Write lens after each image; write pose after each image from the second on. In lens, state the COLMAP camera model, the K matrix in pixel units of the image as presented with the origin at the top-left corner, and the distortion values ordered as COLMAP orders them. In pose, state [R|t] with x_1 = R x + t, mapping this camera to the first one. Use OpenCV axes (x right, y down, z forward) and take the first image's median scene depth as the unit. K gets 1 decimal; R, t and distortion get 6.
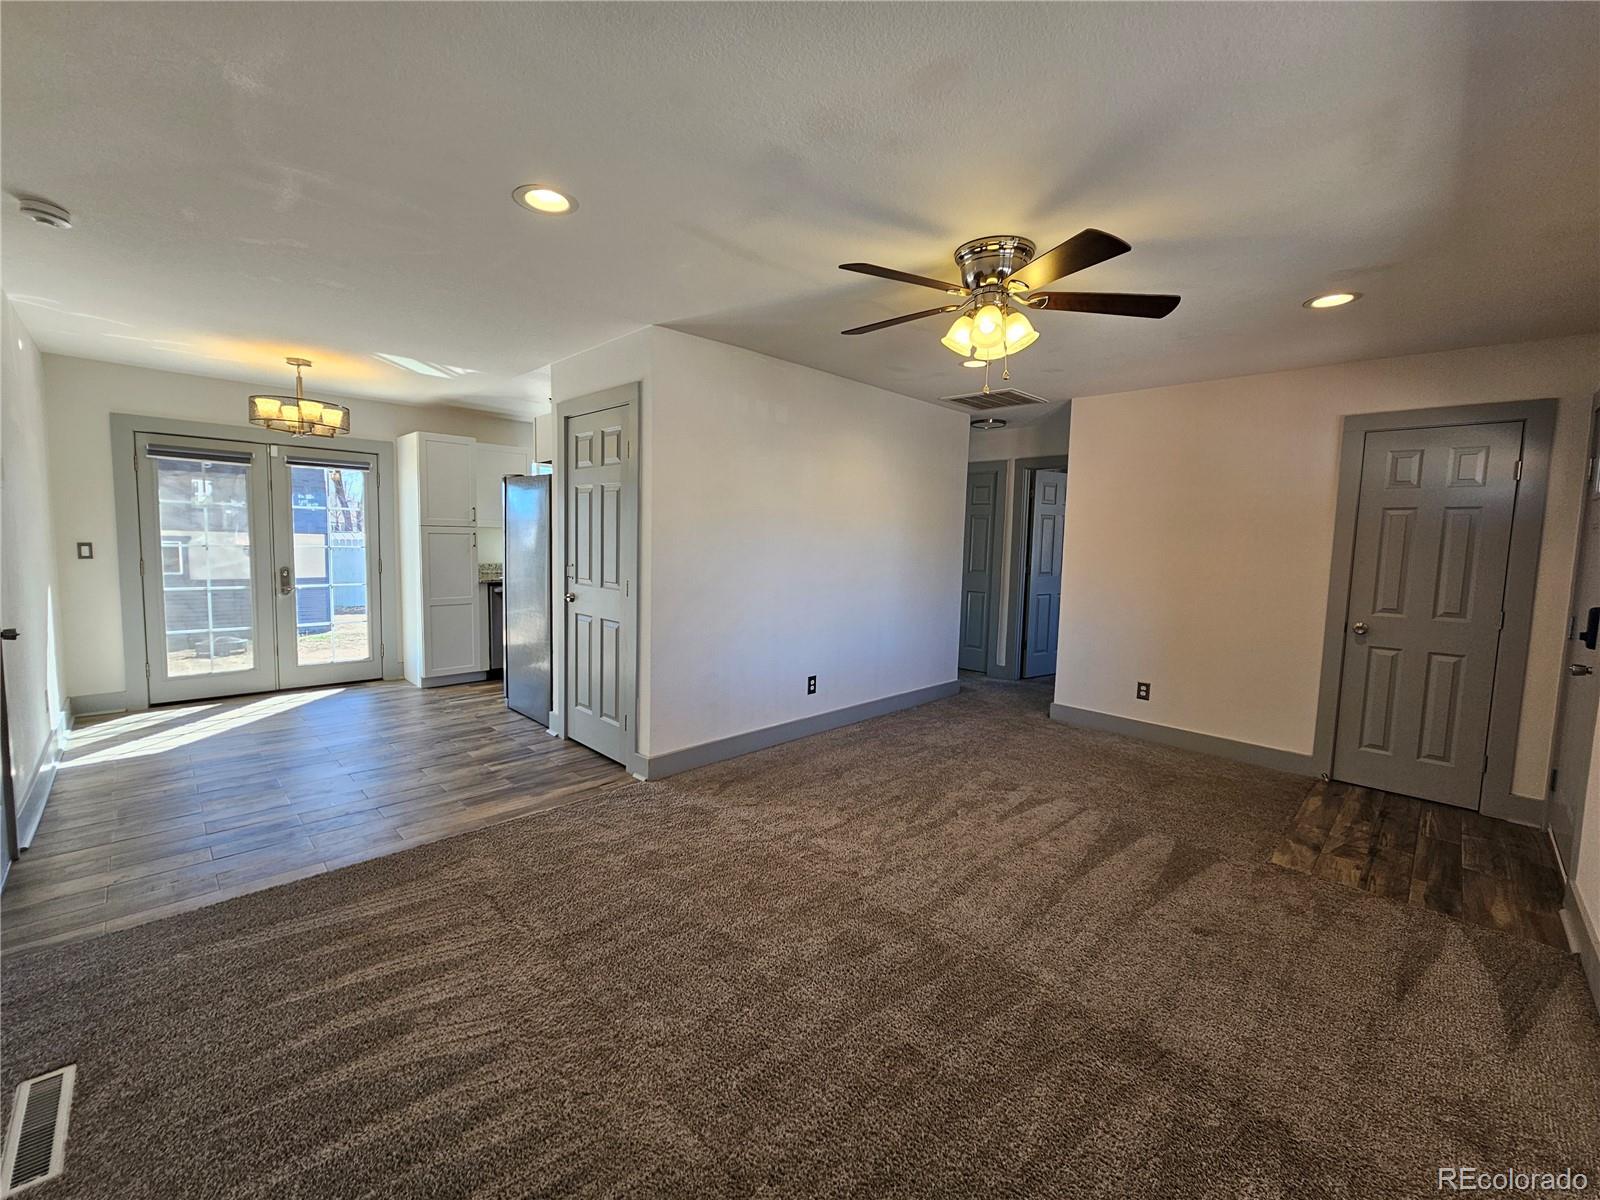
lens RADIAL K [[657.2, 0, 802.8], [0, 657.2, 590.5], [0, 0, 1]] dist [-0.001124, 0.000049]
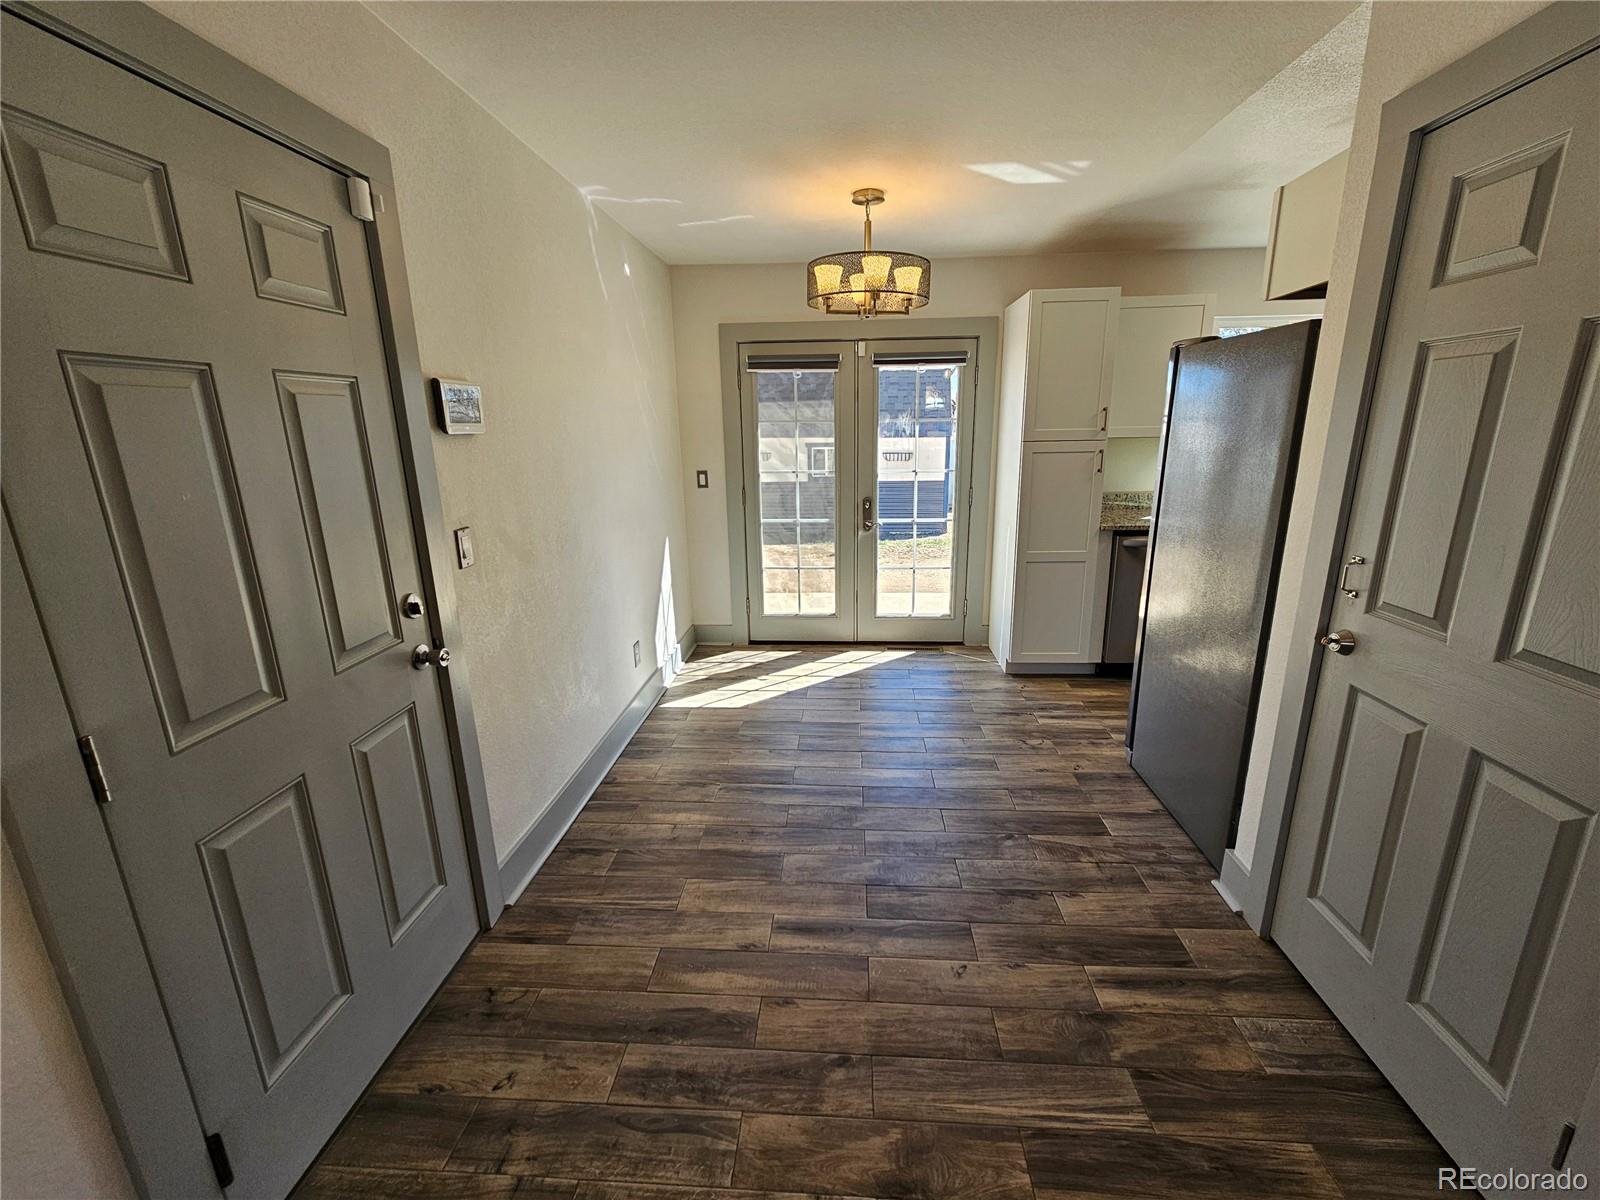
lens RADIAL K [[657.2, 0, 802.8], [0, 657.2, 590.5], [0, 0, 1]] dist [-0.001124, 0.000049]
pose [[0.652127, 0.150733, -0.742974, -0.271337], [-0.026405, 0.983956, 0.176446, -0.078586], [0.757649, -0.095447, 0.645645, 0.499765]]
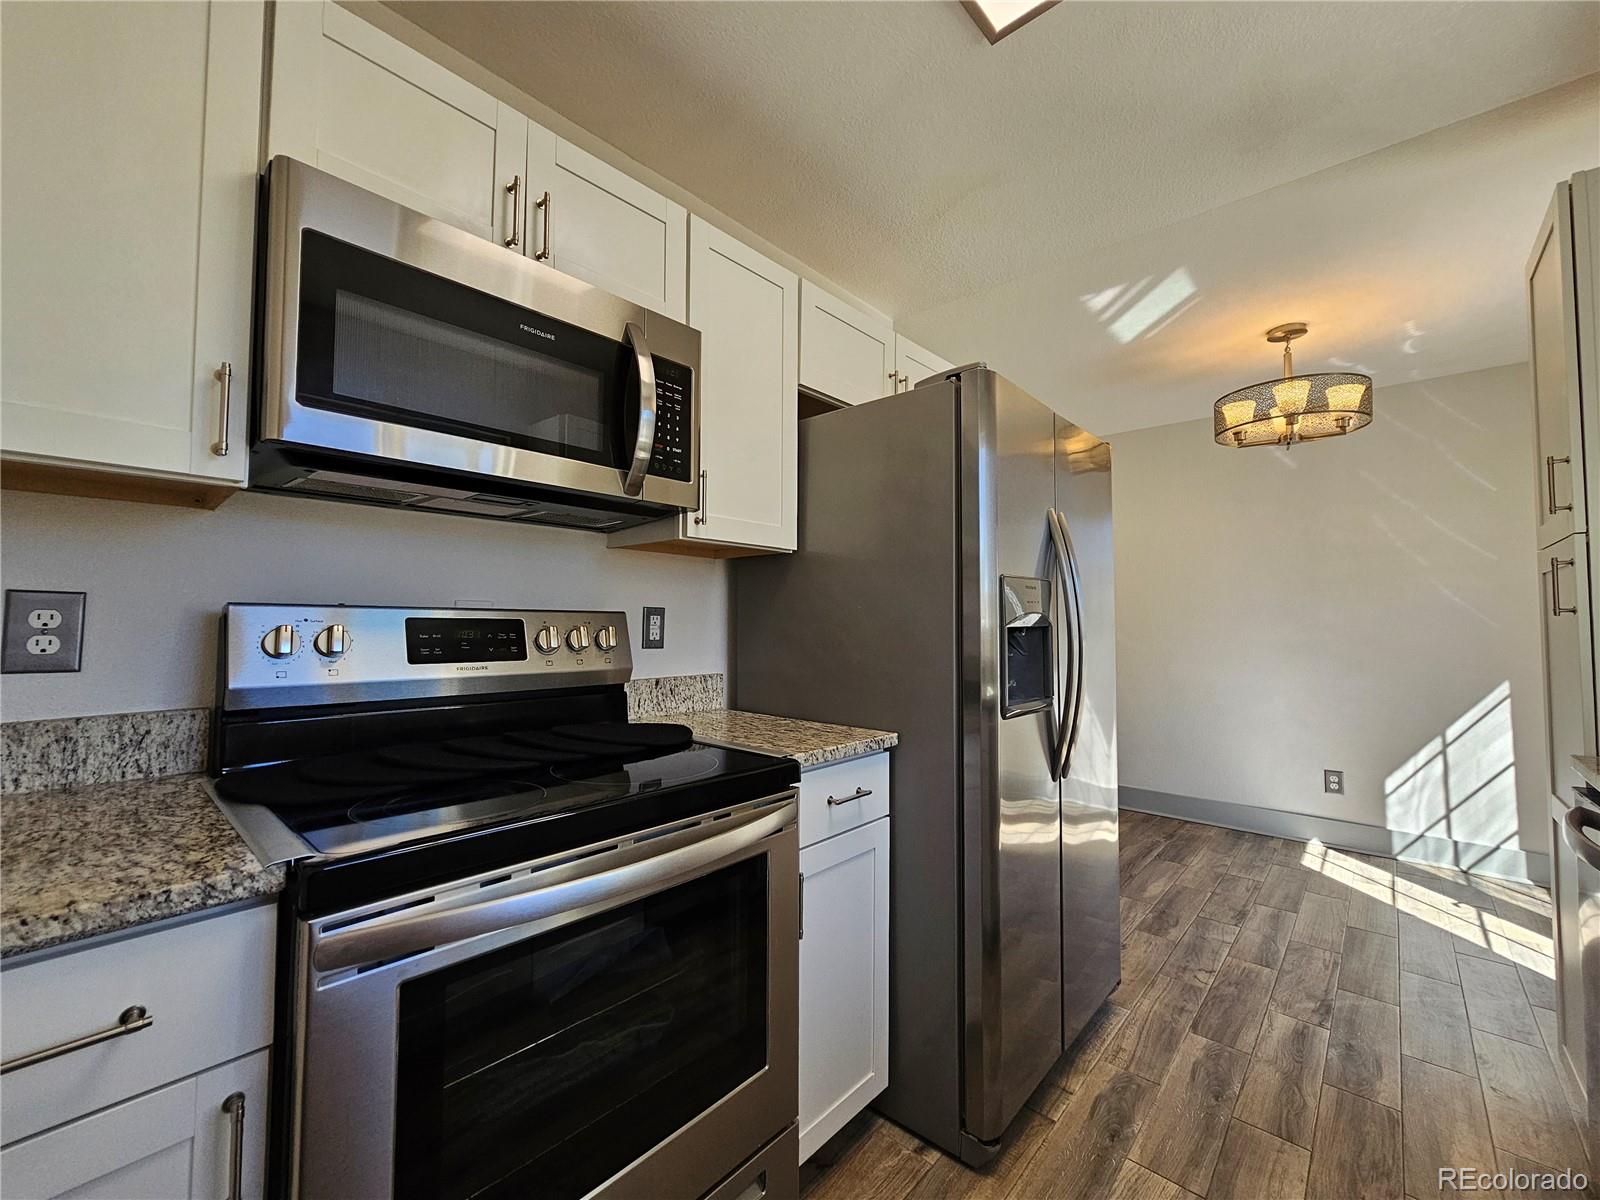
lens RADIAL K [[657.2, 0, 802.8], [0, 657.2, 590.5], [0, 0, 1]] dist [-0.001124, 0.000049]
pose [[-0.997991, -0.035041, -0.052788, -0.272718], [-0.036701, 0.998851, 0.030813, -0.094973], [0.051648, 0.032688, -0.998130, 1.639857]]
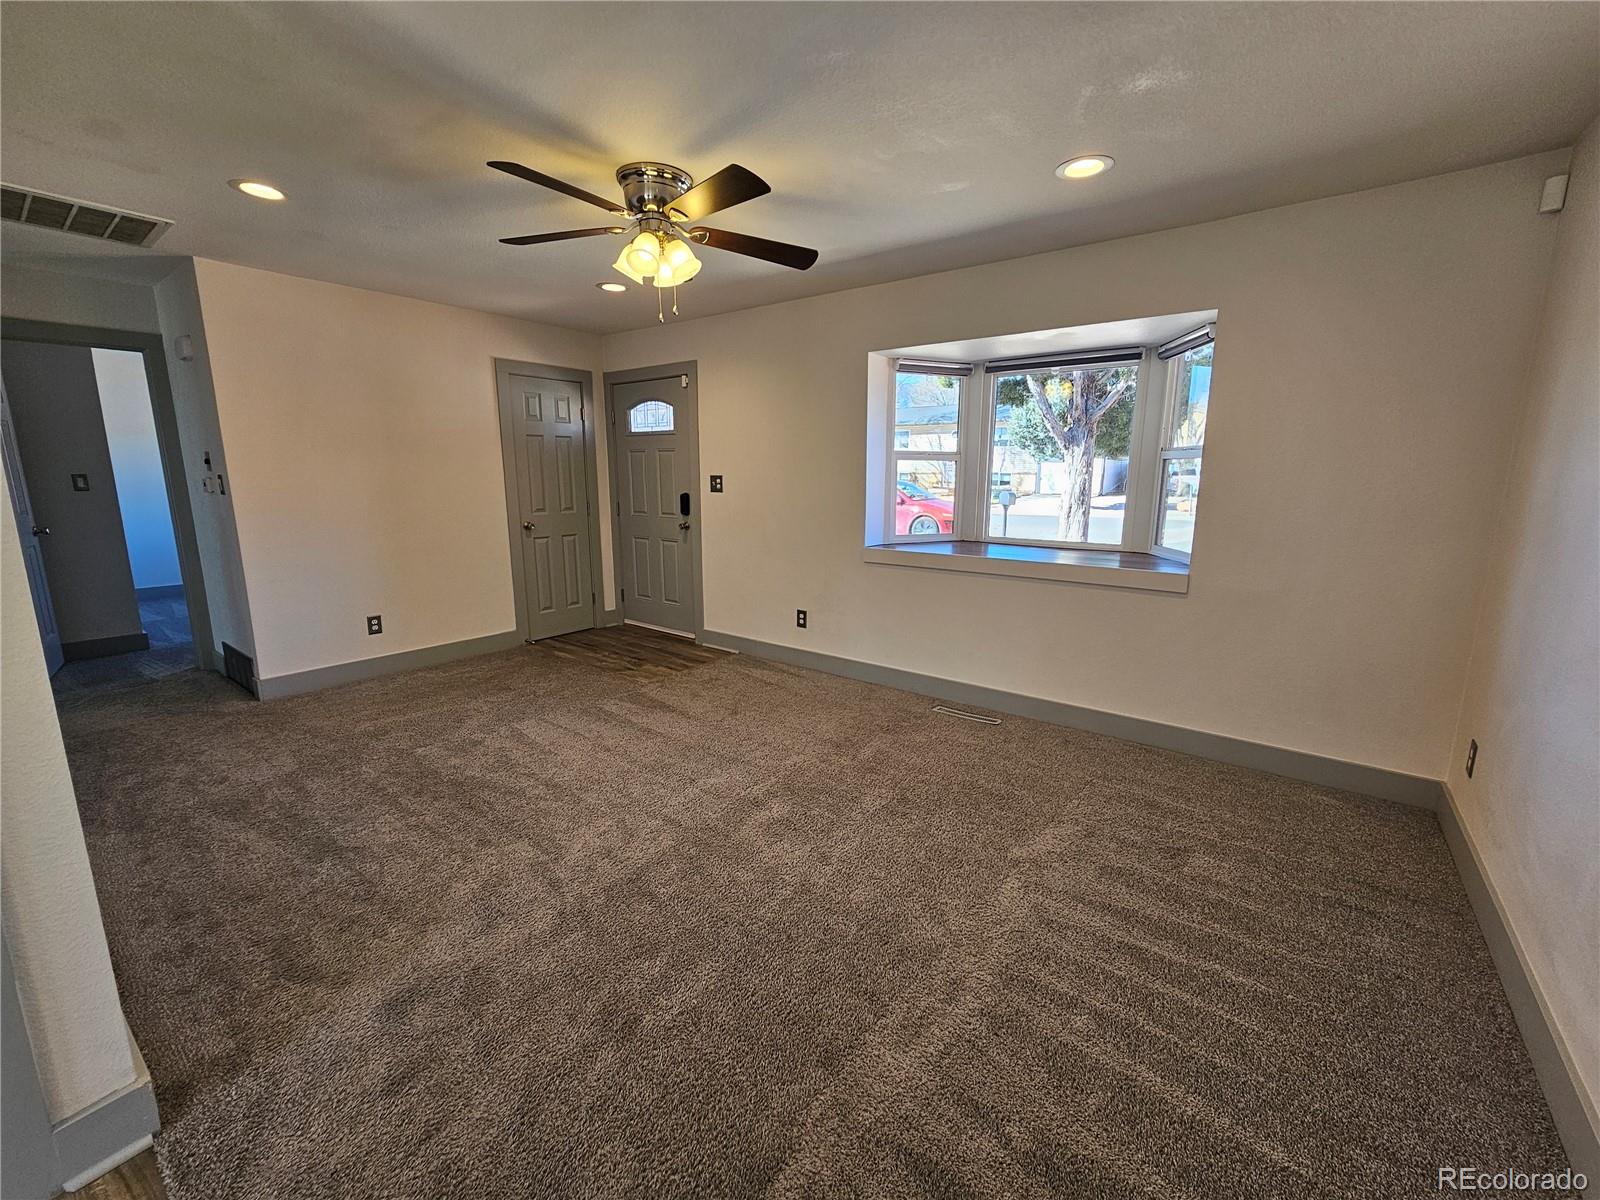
lens RADIAL K [[657.2, 0, 802.8], [0, 657.2, 590.5], [0, 0, 1]] dist [-0.001124, 0.000049]
pose [[-0.136999, -0.204859, 0.969156, -0.497370], [0.071900, 0.973744, 0.215993, -0.056355], [-0.987958, 0.099273, -0.118672, 0.552441]]
